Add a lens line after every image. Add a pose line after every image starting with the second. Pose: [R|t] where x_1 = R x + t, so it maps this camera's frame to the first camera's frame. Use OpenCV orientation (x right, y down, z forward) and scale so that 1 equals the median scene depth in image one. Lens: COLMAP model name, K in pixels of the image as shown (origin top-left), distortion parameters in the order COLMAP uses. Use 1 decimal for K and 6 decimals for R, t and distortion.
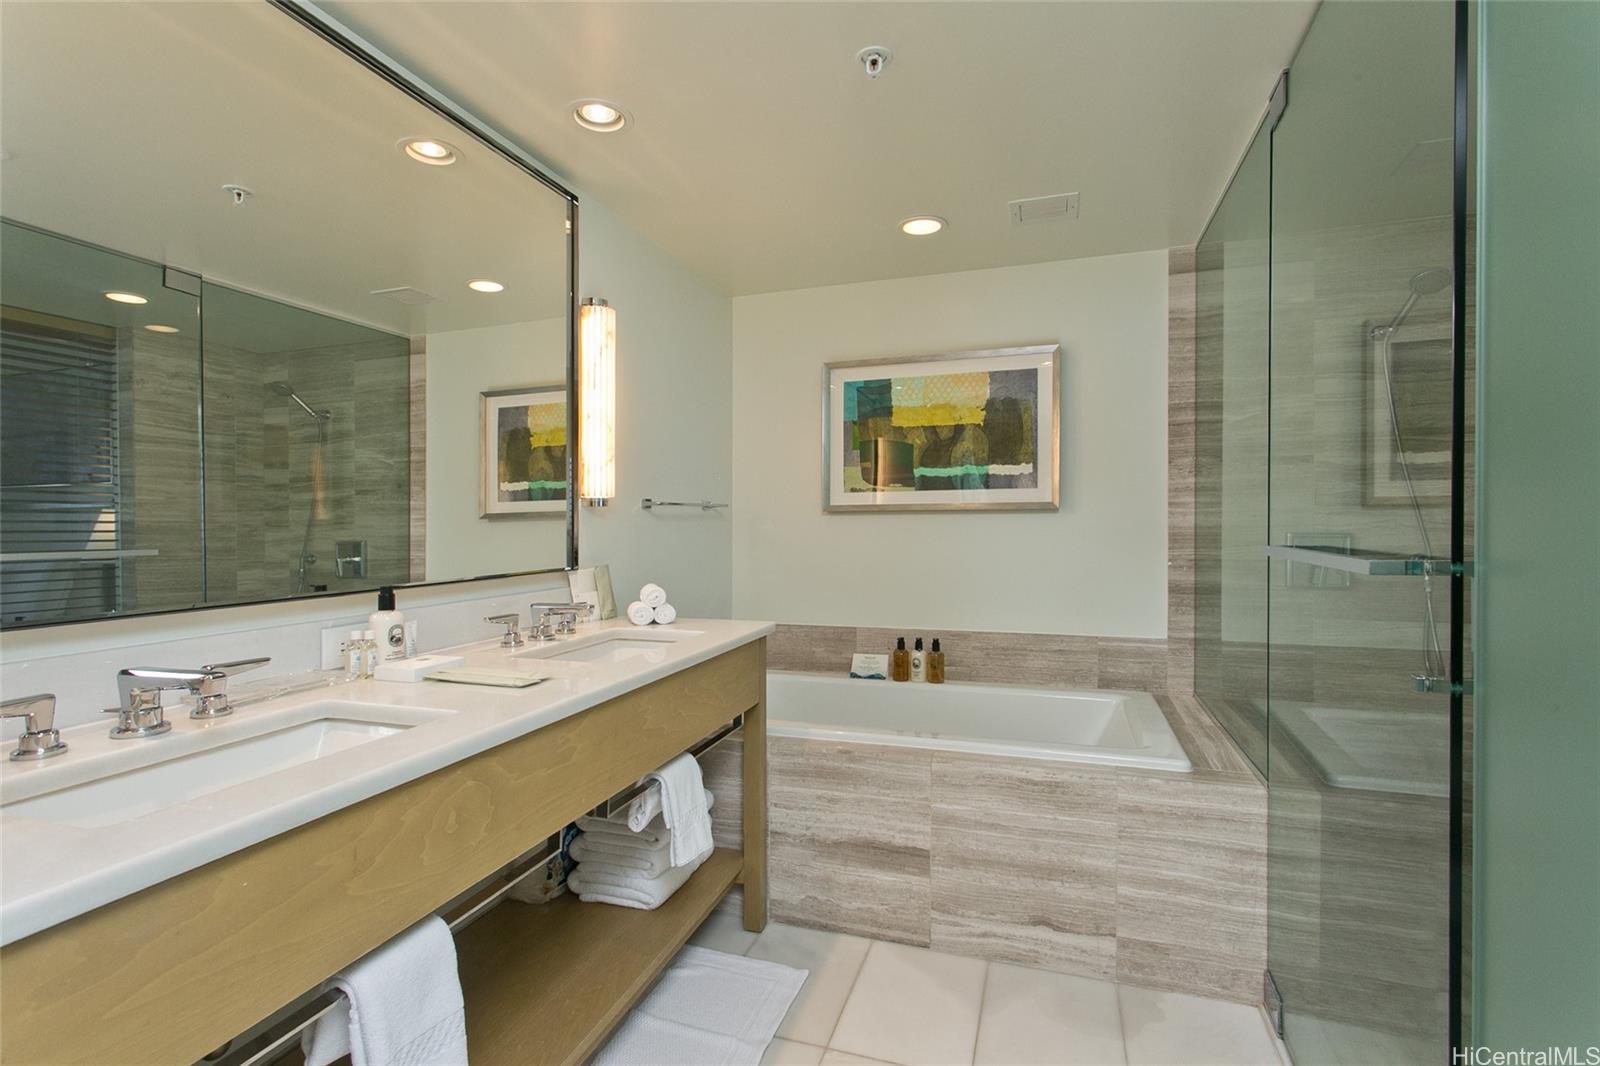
lens RADIAL K [[750.0, 0, 798.0], [0, 750.0, 547.0], [0, 0, 1]] dist [-0.001021, -0.000081]
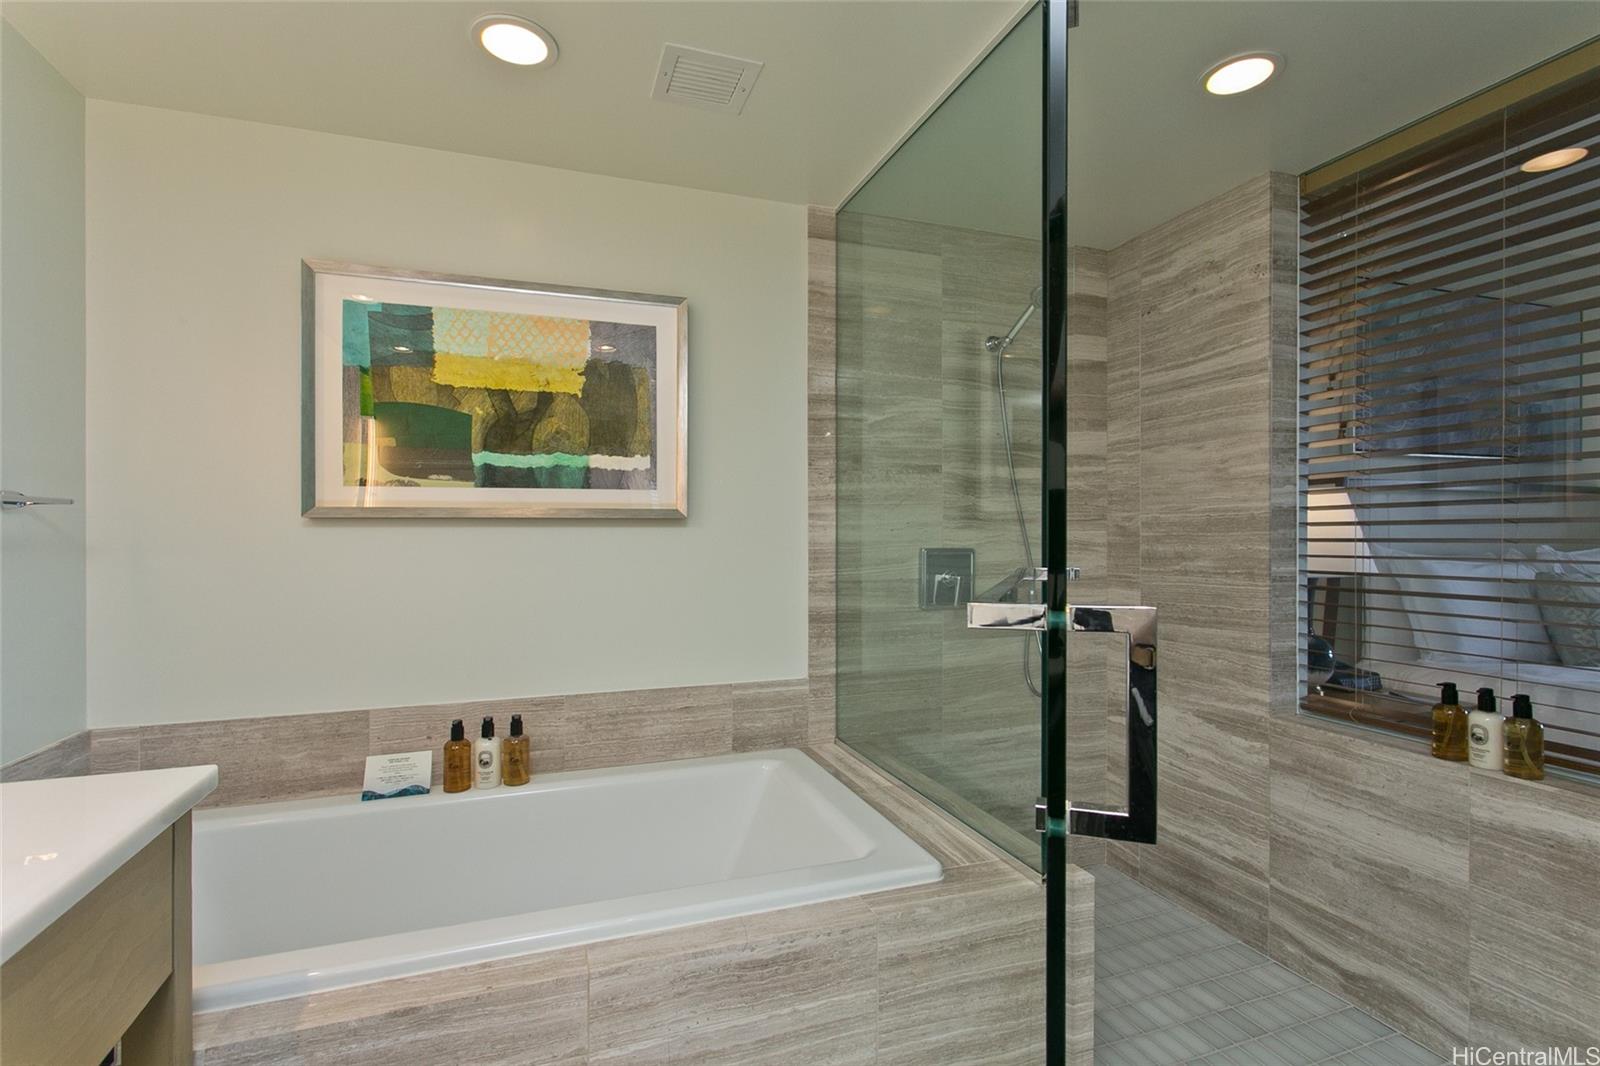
lens RADIAL K [[750.0, 0, 798.0], [0, 750.0, 547.0], [0, 0, 1]] dist [-0.001021, -0.000081]
pose [[0.785238, -0.006617, 0.619159, -0.026029], [0.019166, 0.999724, -0.013623, -0.010542], [-0.618898, 0.022564, 0.785147, 0.342533]]
